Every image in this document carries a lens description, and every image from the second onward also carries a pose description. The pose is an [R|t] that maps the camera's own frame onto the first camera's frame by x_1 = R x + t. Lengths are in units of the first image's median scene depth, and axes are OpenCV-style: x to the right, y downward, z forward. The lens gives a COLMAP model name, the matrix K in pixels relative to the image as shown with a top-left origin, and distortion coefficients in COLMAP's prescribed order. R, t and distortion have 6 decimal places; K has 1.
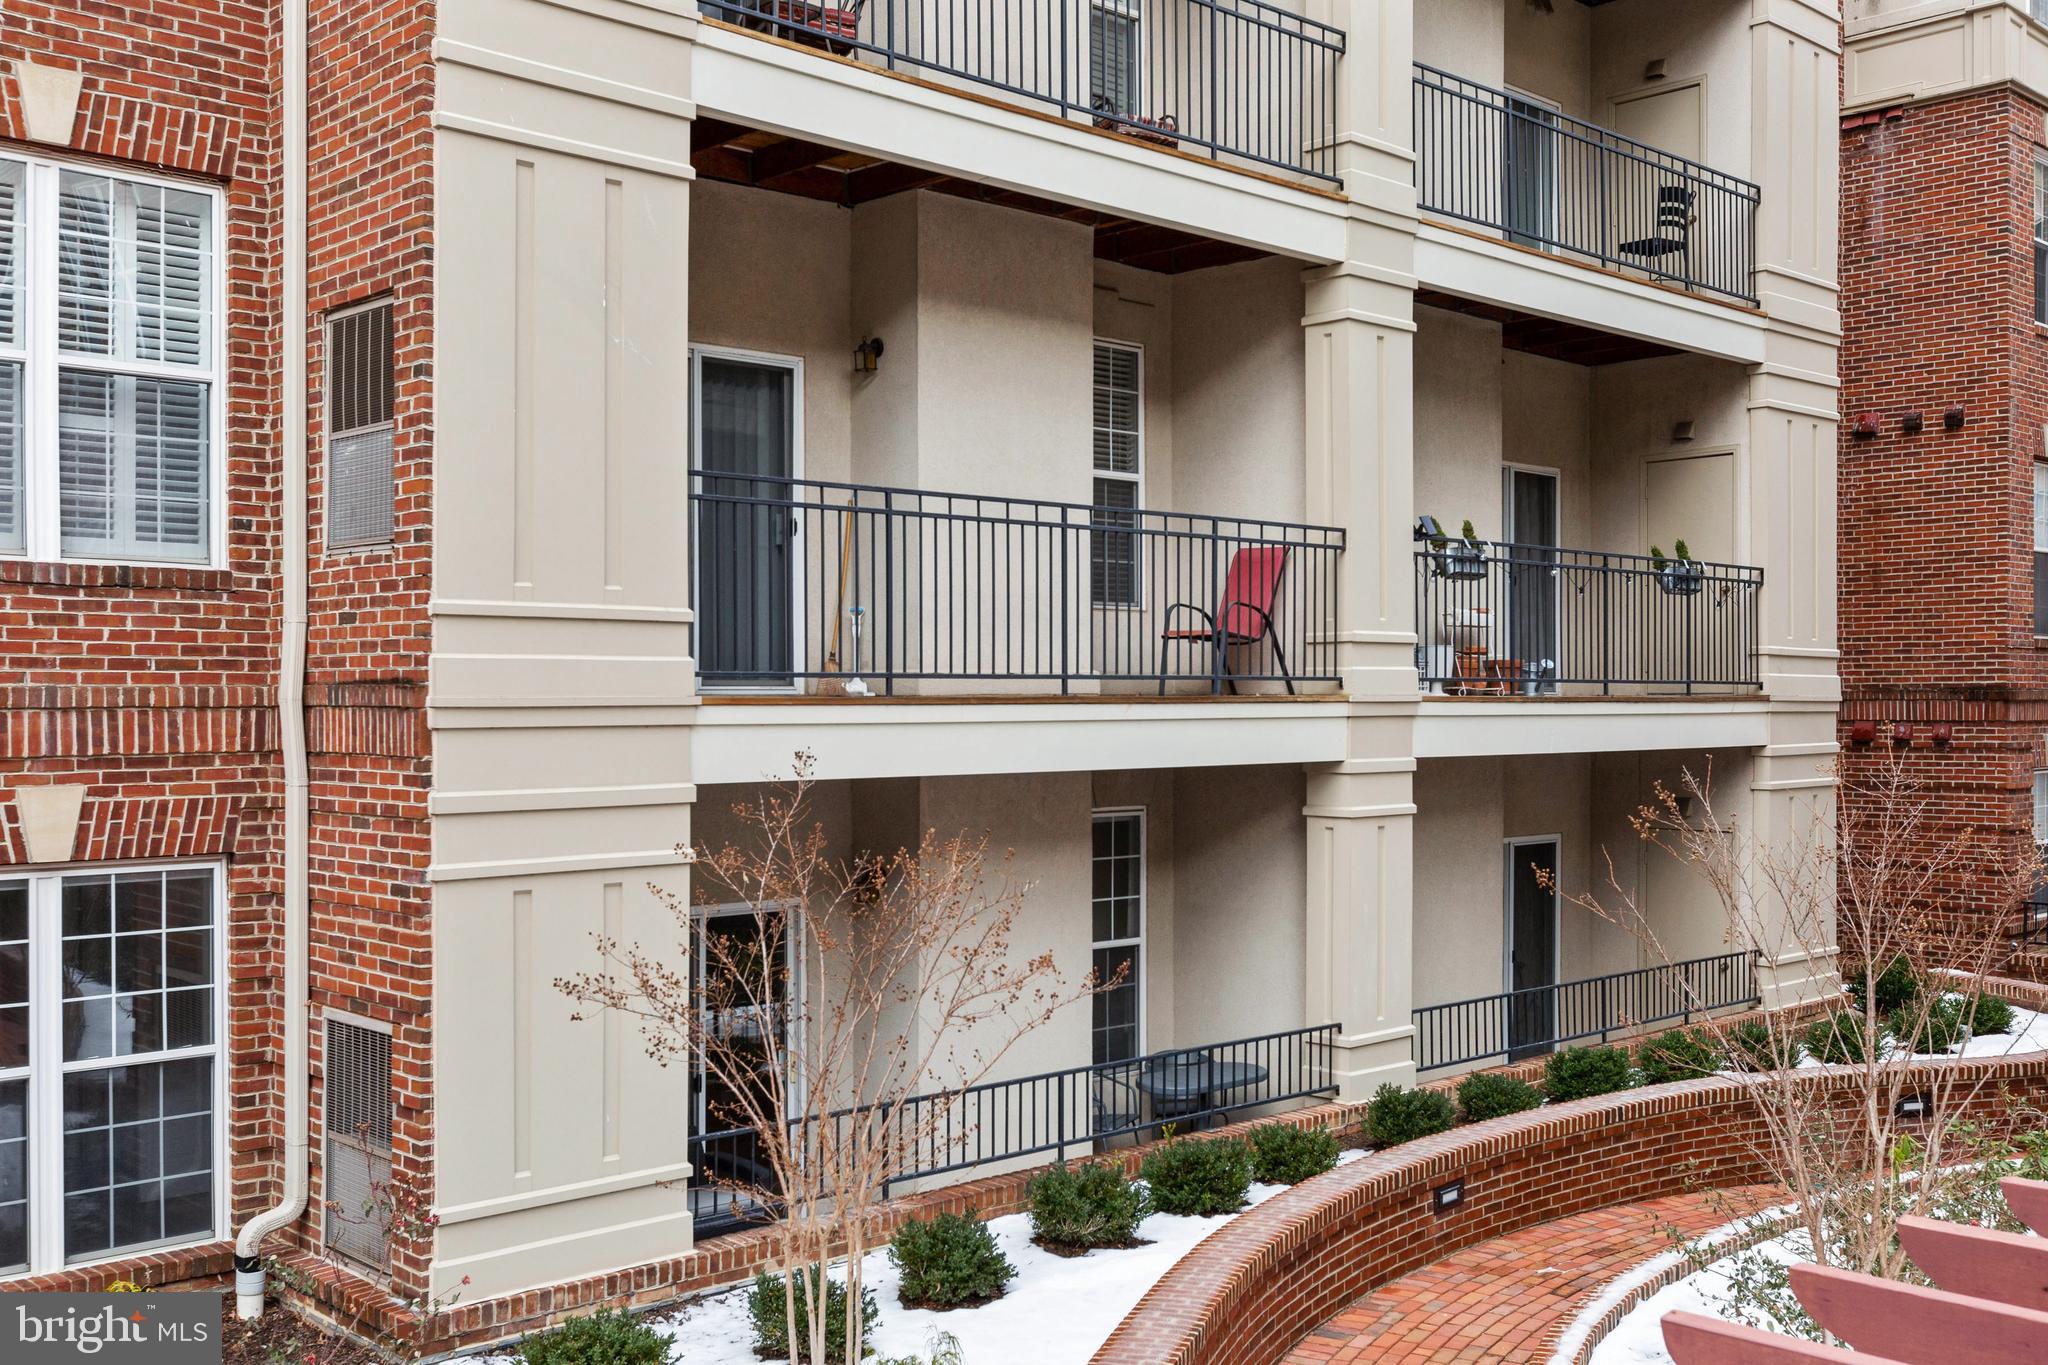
lens RADIAL K [[1991.8, 0, 1030.3], [0, 1991.8, 689.5], [0, 0, 1]] dist [-0.004499, 0.000000]
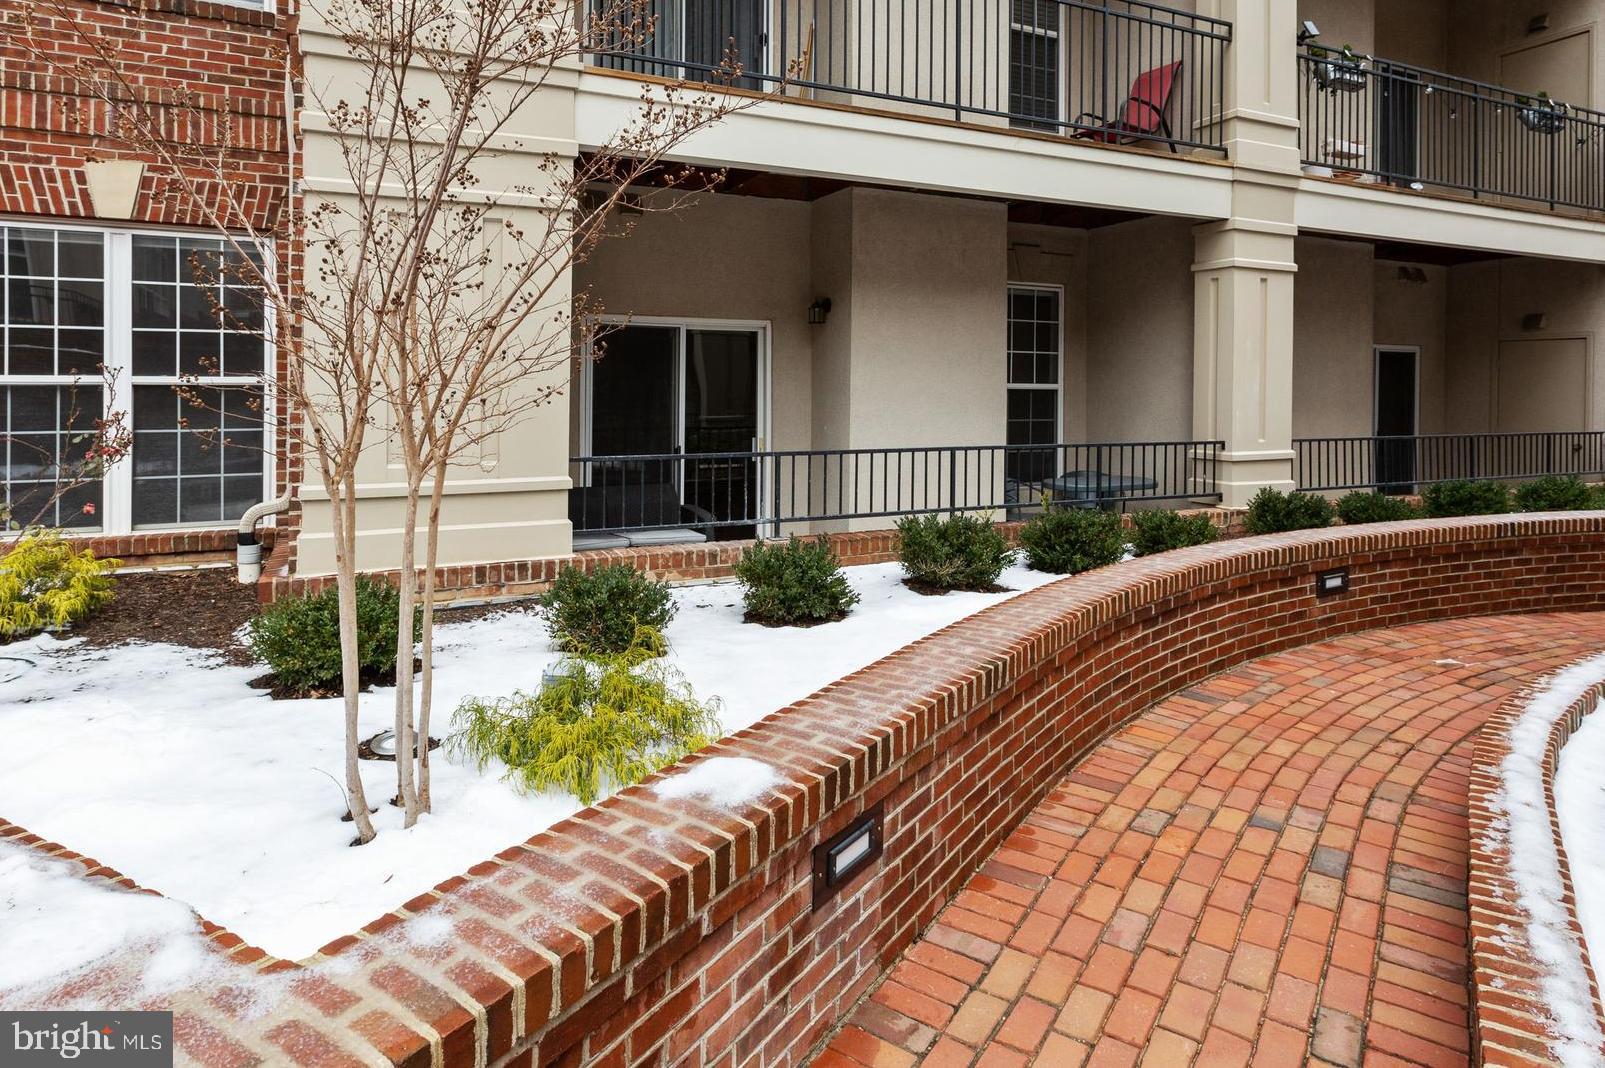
lens RADIAL K [[738.4, 0, 865.8], [0, 738.4, 451.0], [0, 0, 1]] dist [0.002670, 0.000449]
pose [[0.947186, 0.006297, -0.320623, 0.112772], [-0.005357, 0.999978, 0.003811, 0.205165], [0.320640, -0.001892, 0.947199, 0.611961]]
